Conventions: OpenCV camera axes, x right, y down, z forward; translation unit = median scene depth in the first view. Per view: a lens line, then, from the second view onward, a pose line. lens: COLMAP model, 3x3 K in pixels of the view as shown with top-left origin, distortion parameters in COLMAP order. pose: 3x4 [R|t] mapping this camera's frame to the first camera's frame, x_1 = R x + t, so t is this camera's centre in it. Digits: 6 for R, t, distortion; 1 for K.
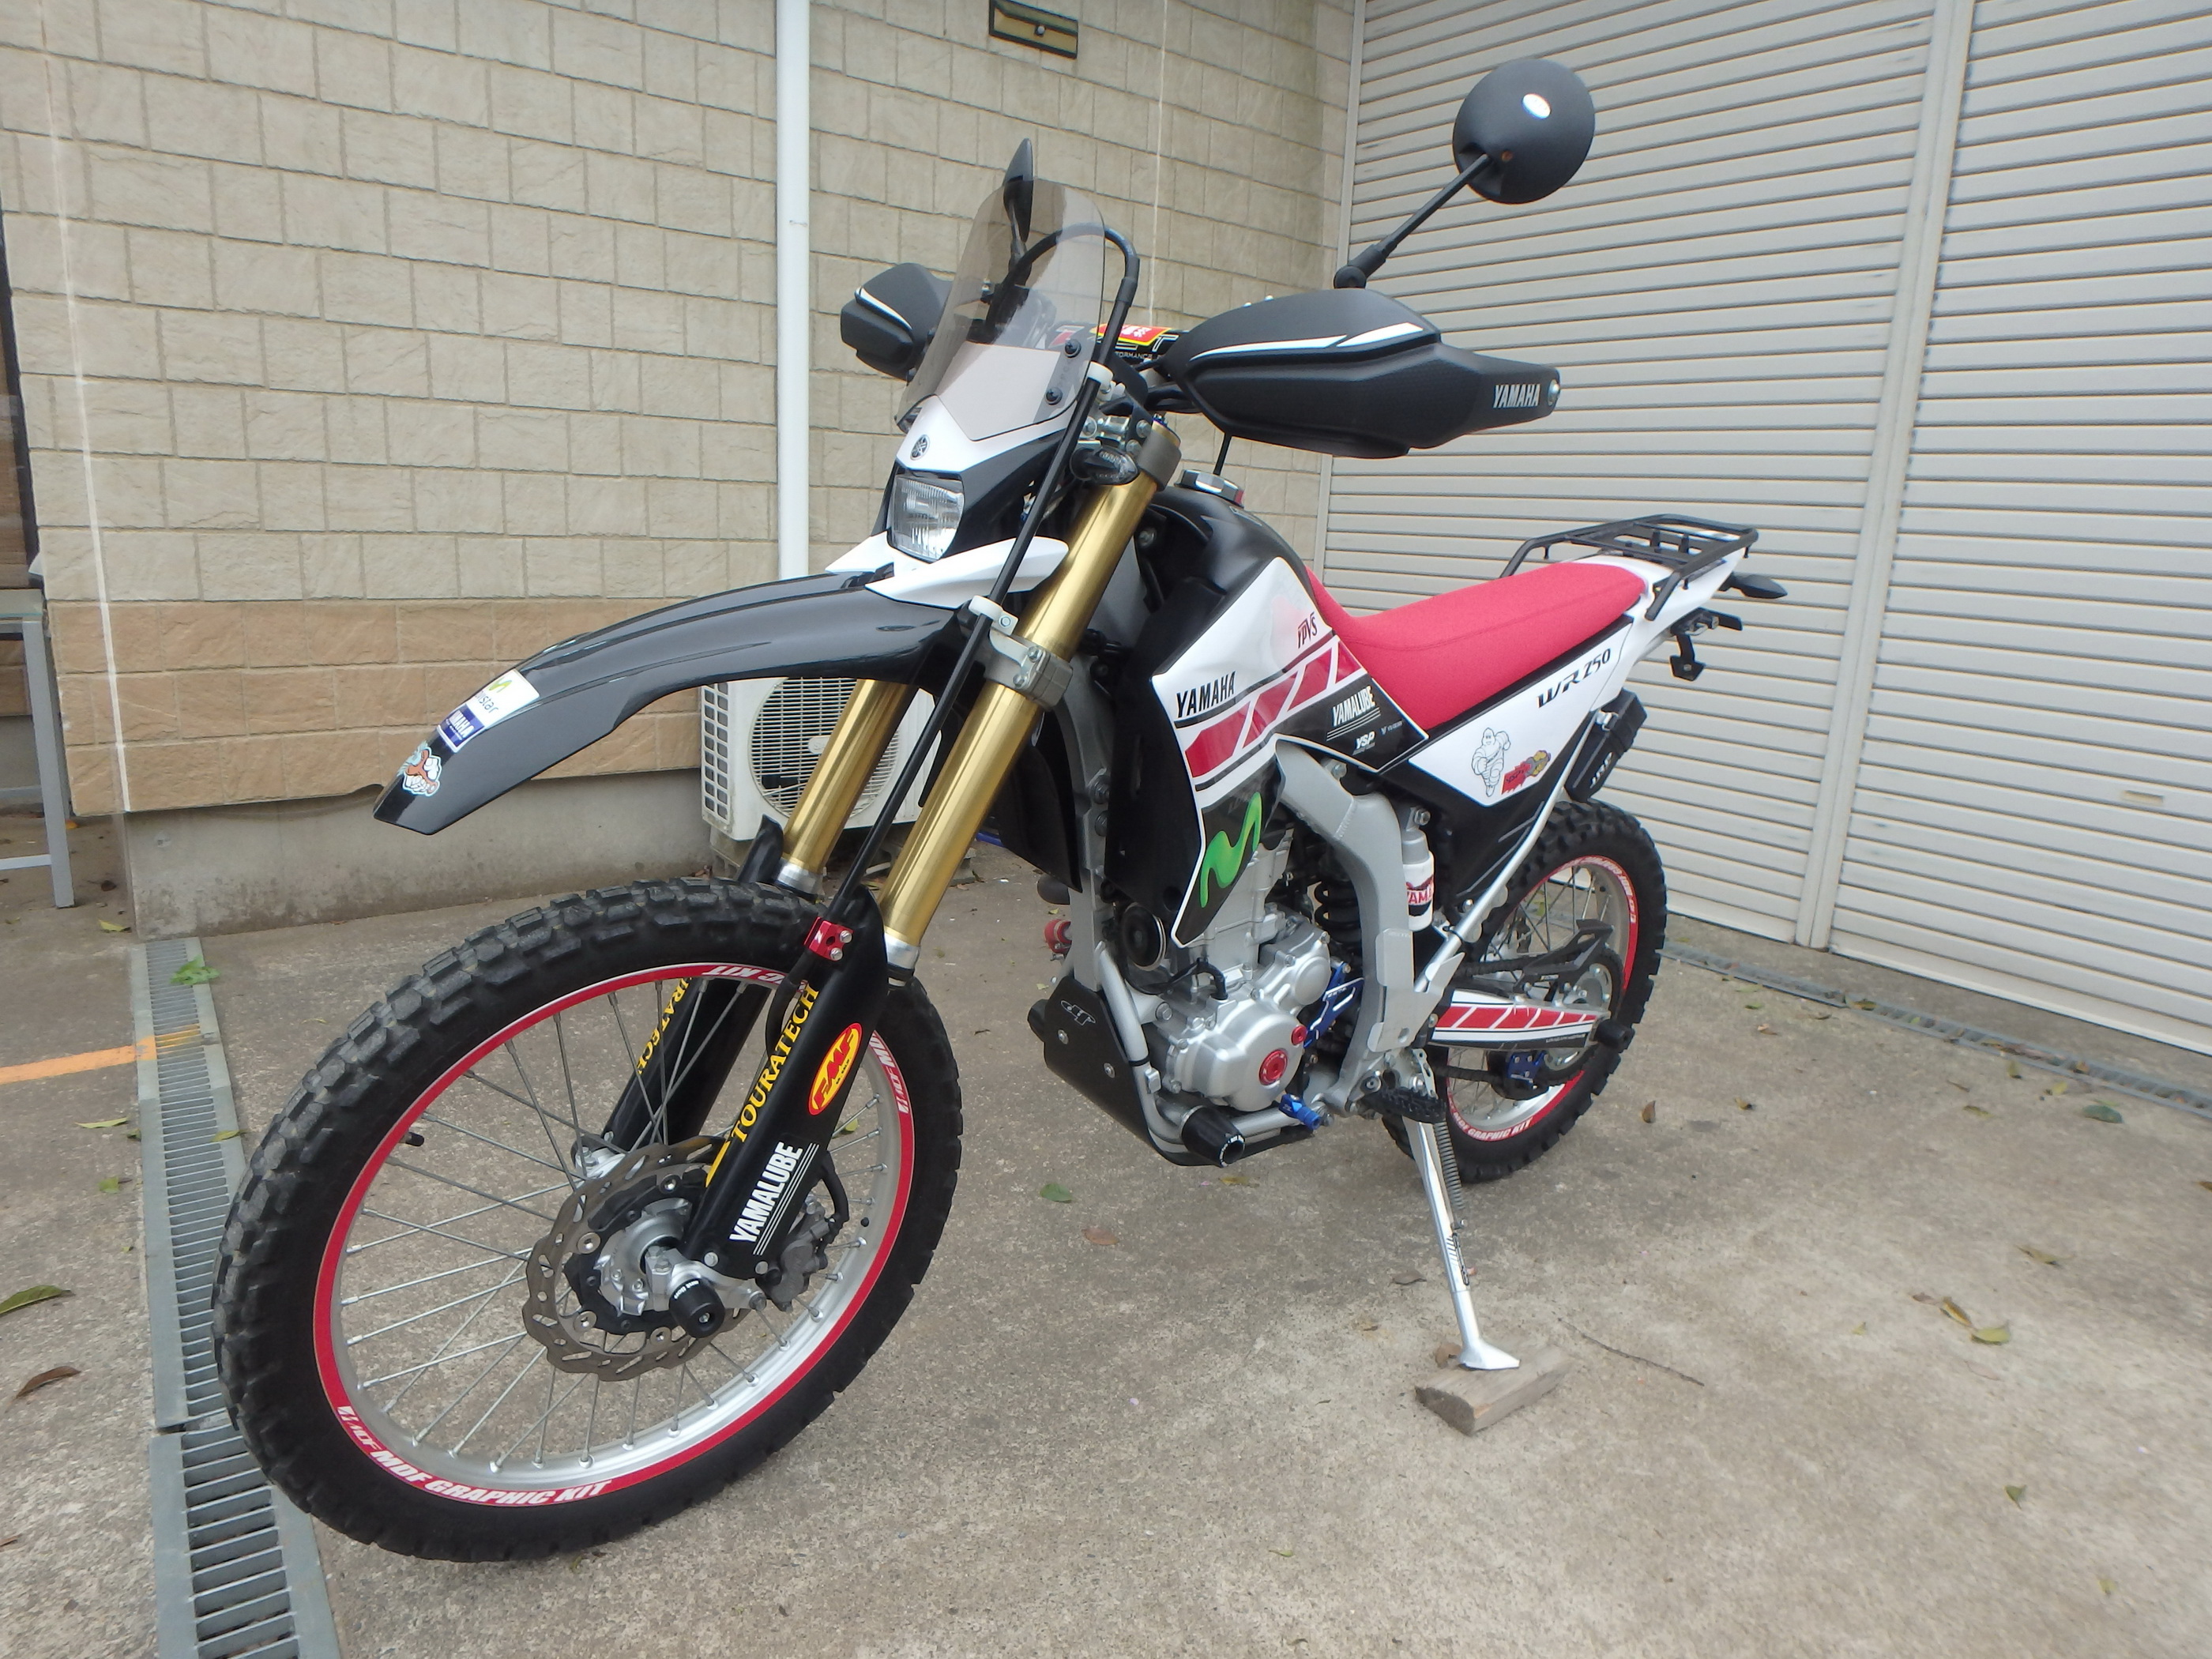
lens RADIAL K [[1354.0, 0, 1060.1], [0, 1354.0, 889.6], [0, 0, 1]] dist [-0.085637, 0.028688]
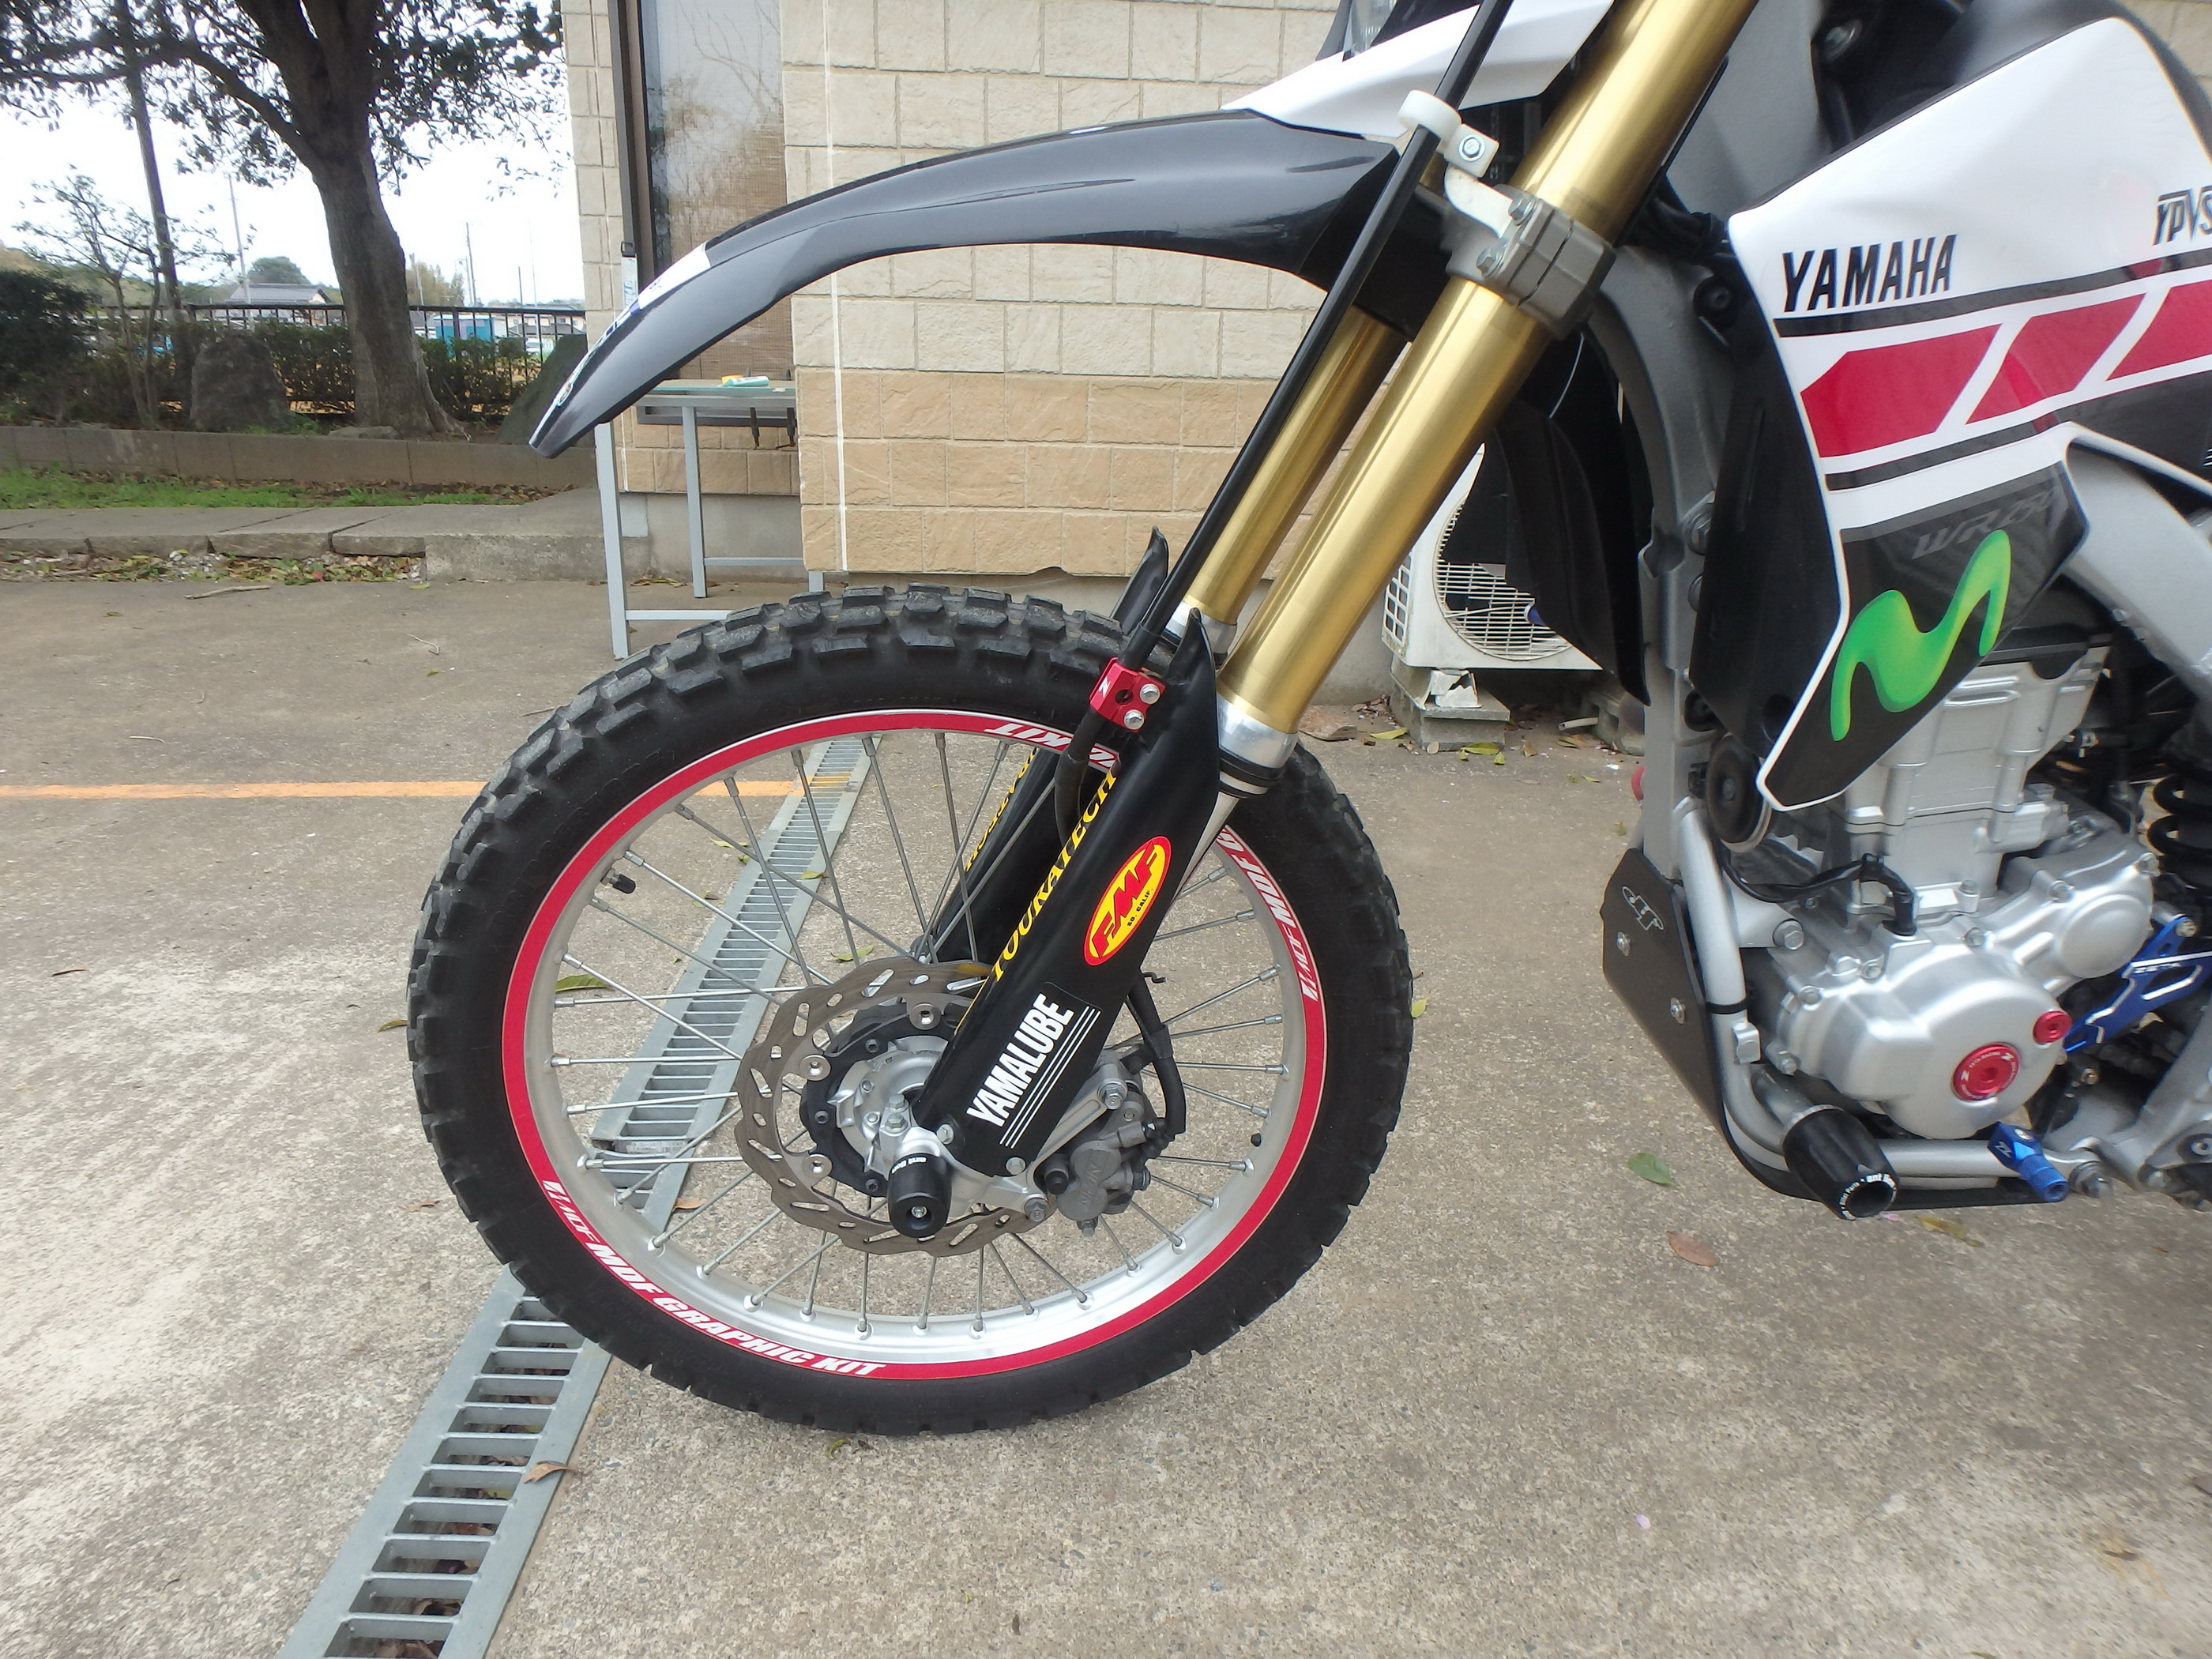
lens RADIAL K [[1343.3, 0, 1076.0], [0, 1343.3, 819.8], [0, 0, 1]] dist [-0.048717, 0.003257]
pose [[0.837669, 0.162439, -0.521464, 0.103871], [-0.135515, 0.986709, 0.089676, 0.029557], [0.529100, -0.004452, 0.848548, 0.326174]]
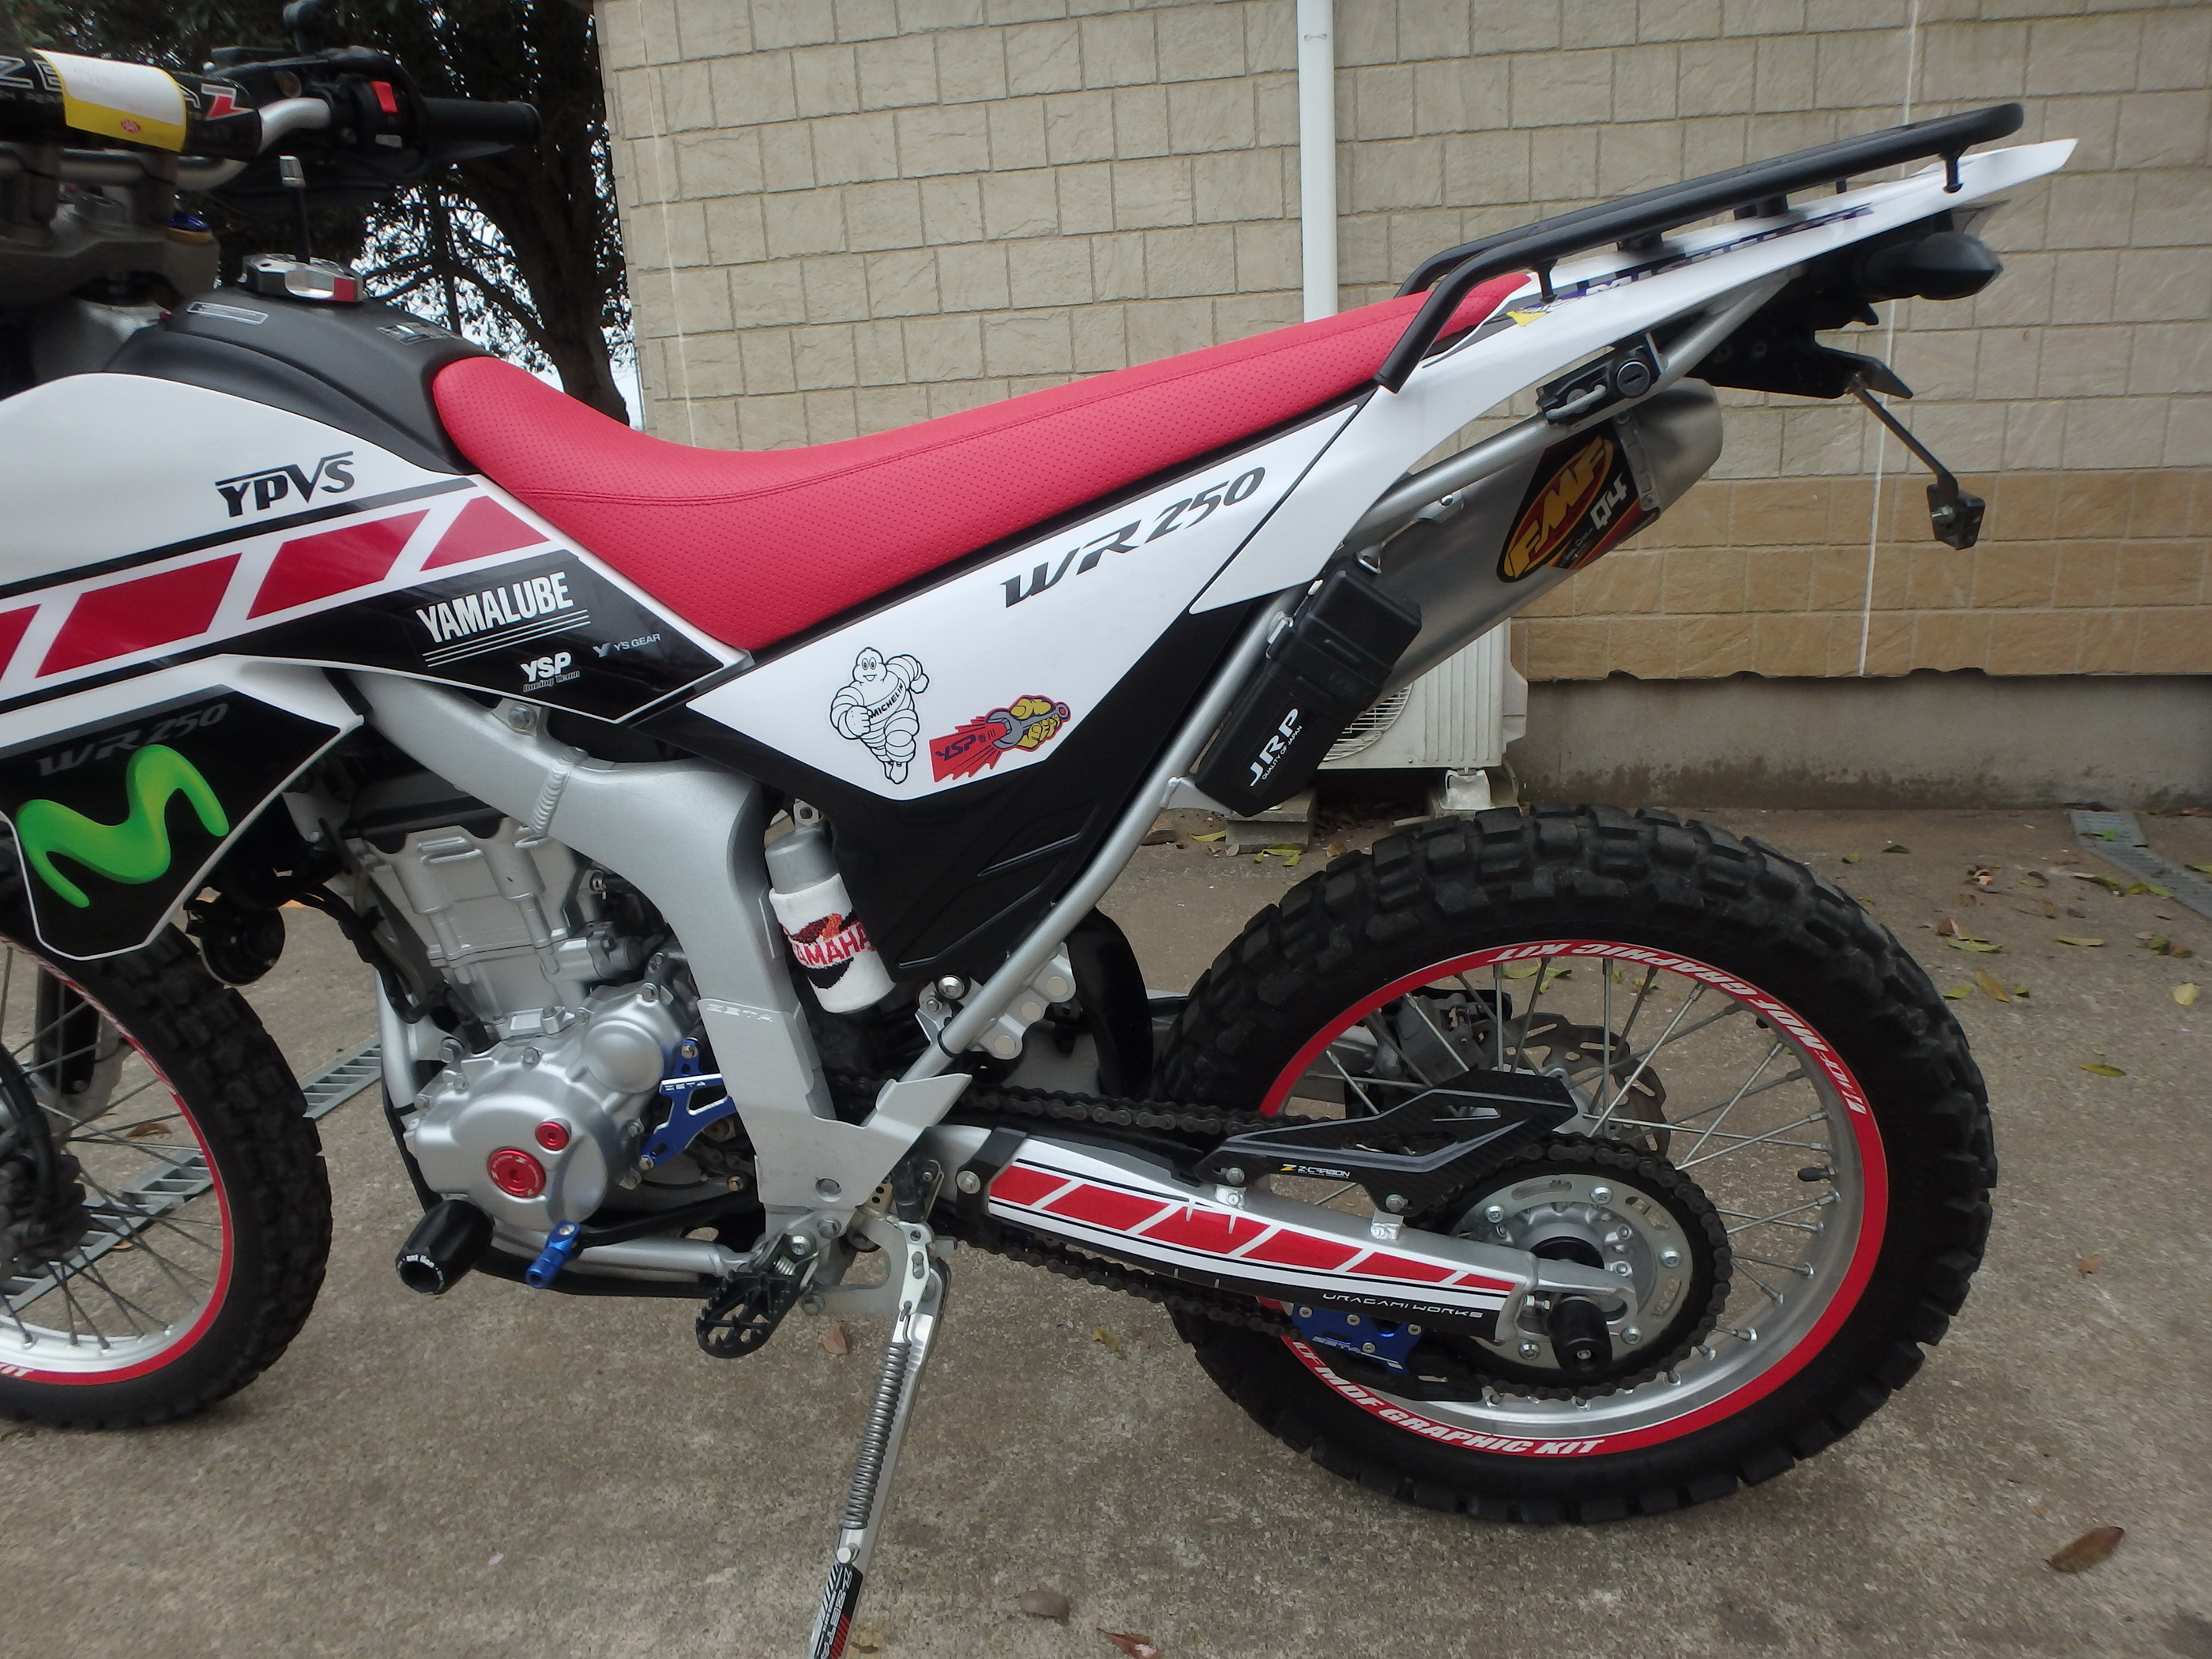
lens RADIAL K [[1349.6, 0, 1114.6], [0, 1349.6, 838.2], [0, 0, 1]] dist [-0.054539, 0.011270]
pose [[0.705981, 0.116129, -0.698645, 0.741820], [-0.101322, 0.992879, 0.062652, -0.089491], [0.700945, 0.026557, 0.712720, 0.696019]]
